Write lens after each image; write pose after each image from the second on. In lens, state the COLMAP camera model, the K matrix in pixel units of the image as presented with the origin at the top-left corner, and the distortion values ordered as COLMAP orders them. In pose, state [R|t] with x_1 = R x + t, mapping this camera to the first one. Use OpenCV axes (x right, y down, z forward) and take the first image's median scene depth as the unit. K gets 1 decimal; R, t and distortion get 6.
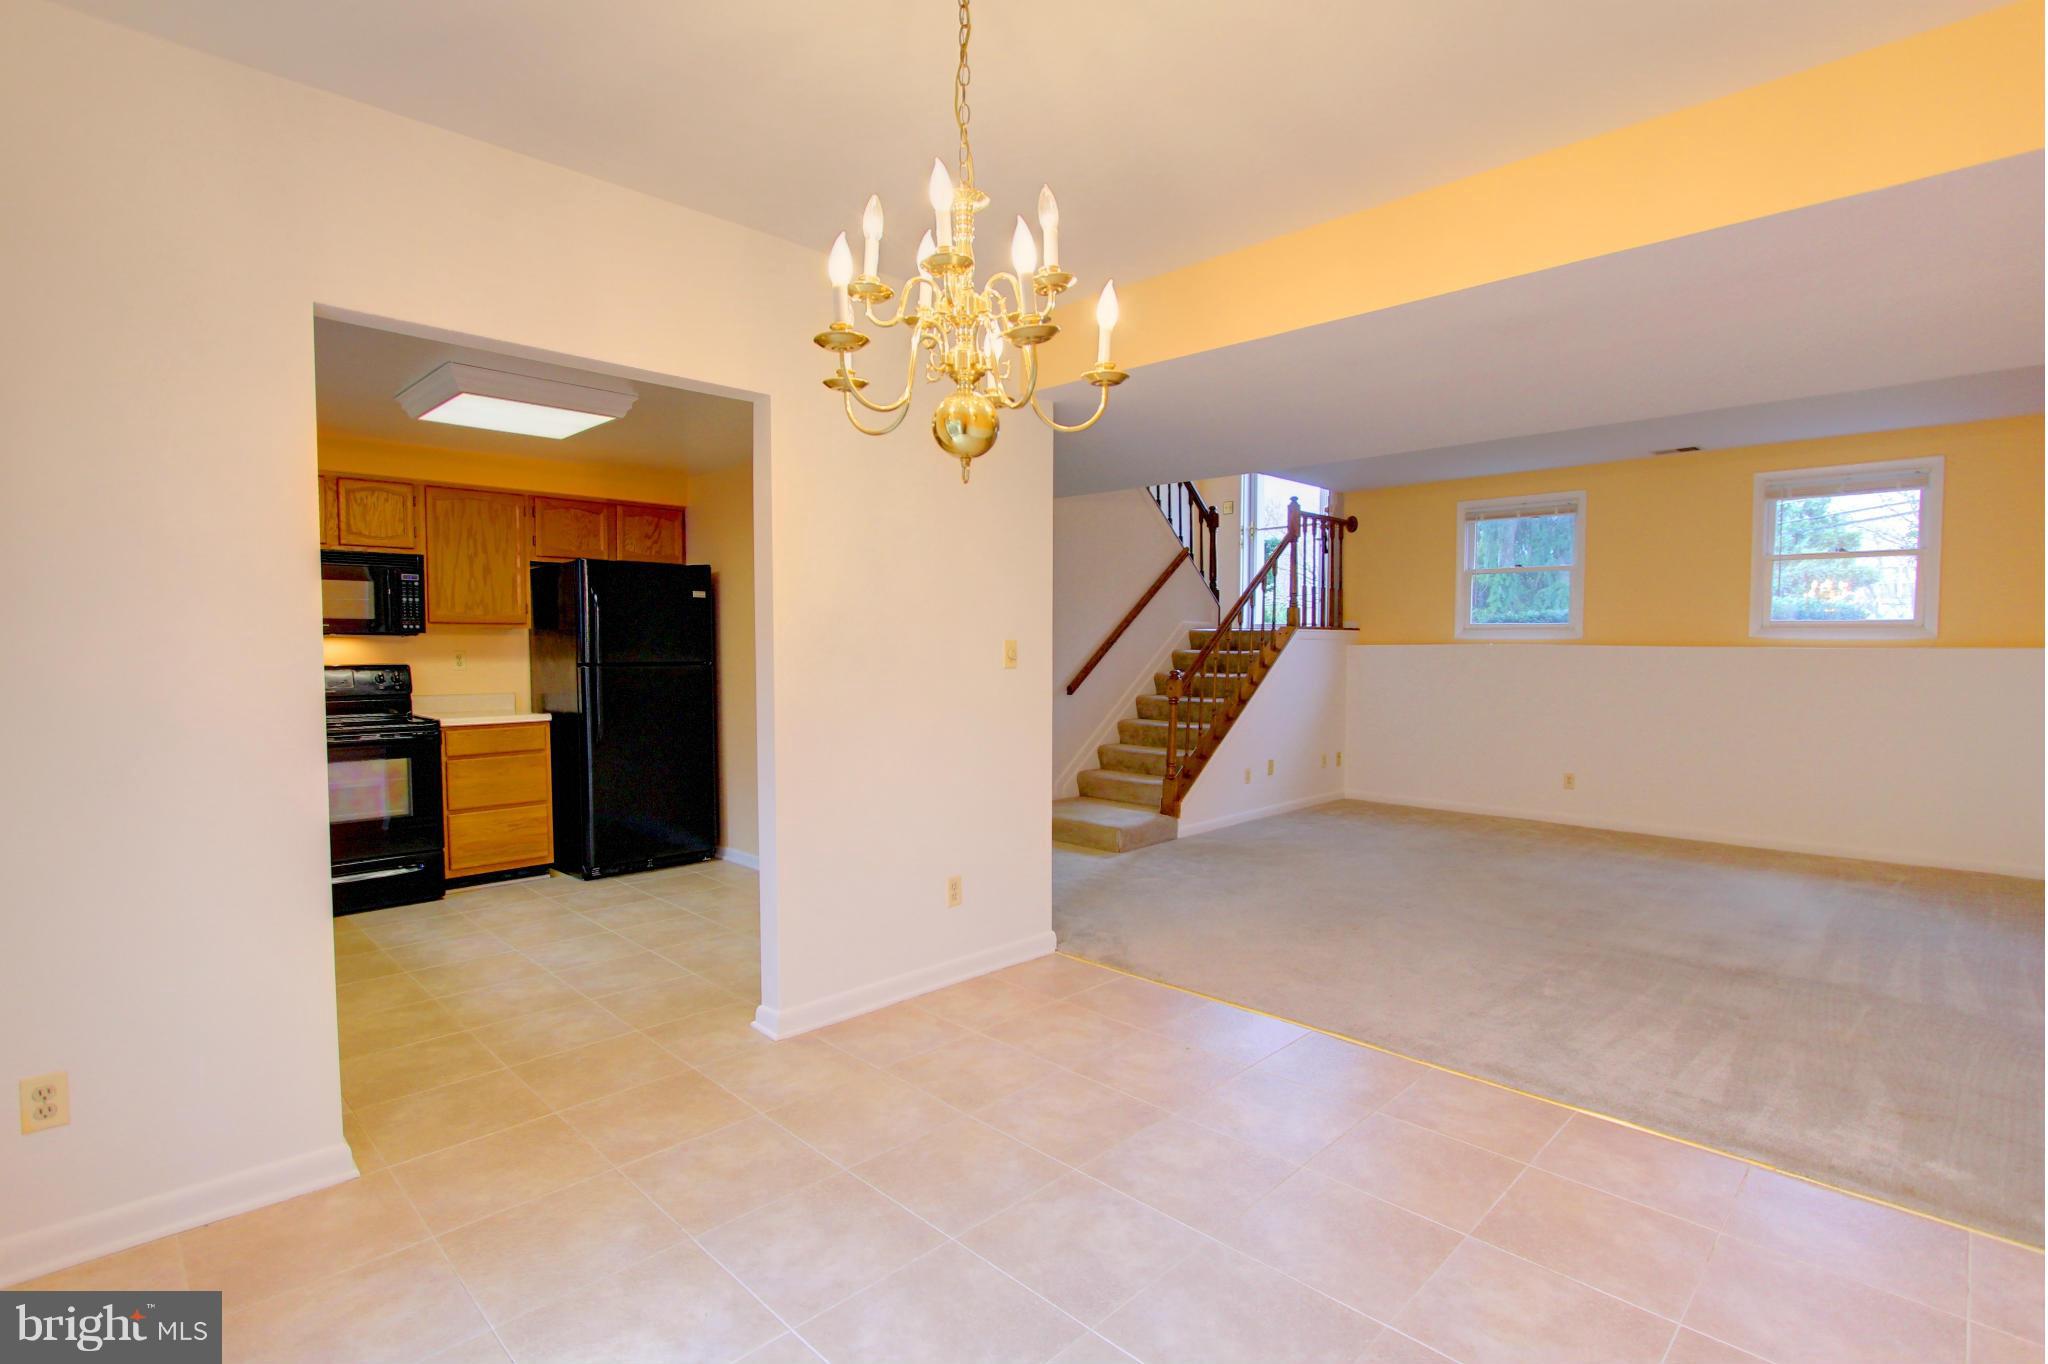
lens RADIAL K [[969.3, 0, 1030.1], [0, 969.3, 692.6], [0, 0, 1]] dist [-0.018894, -0.000104]
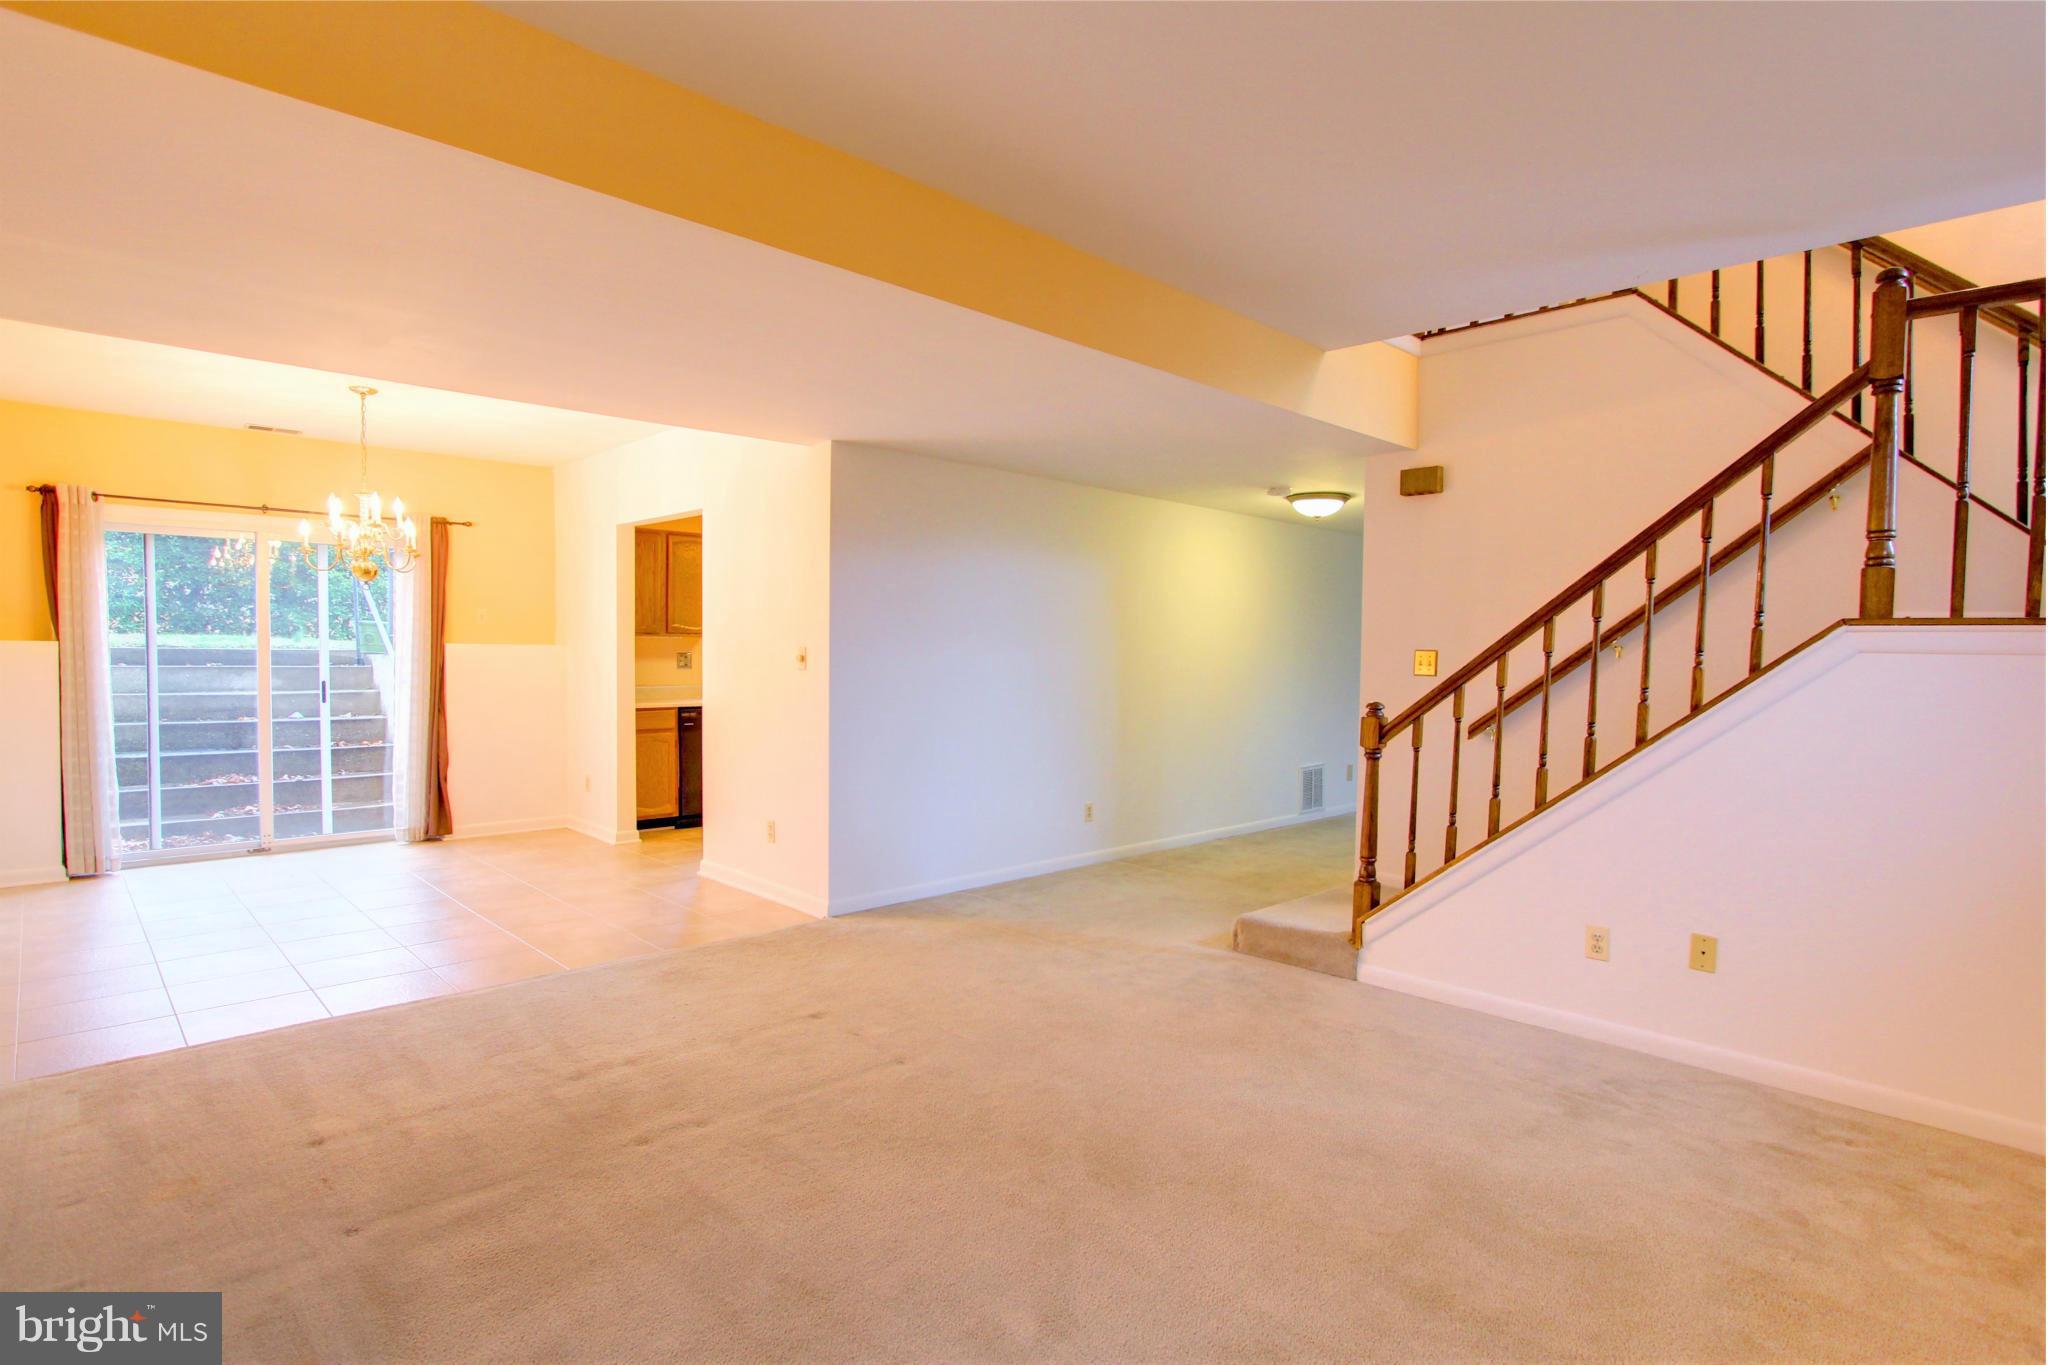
lens RADIAL K [[1031.0, 0, 1029.1], [0, 1031.0, 690.3], [0, 0, 1]] dist [-0.011961, 0.000129]
pose [[-0.012551, 0.038275, -0.999188, 0.847870], [-0.063133, 0.997243, 0.038994, -0.044276], [0.997926, 0.063572, -0.010100, 0.853475]]
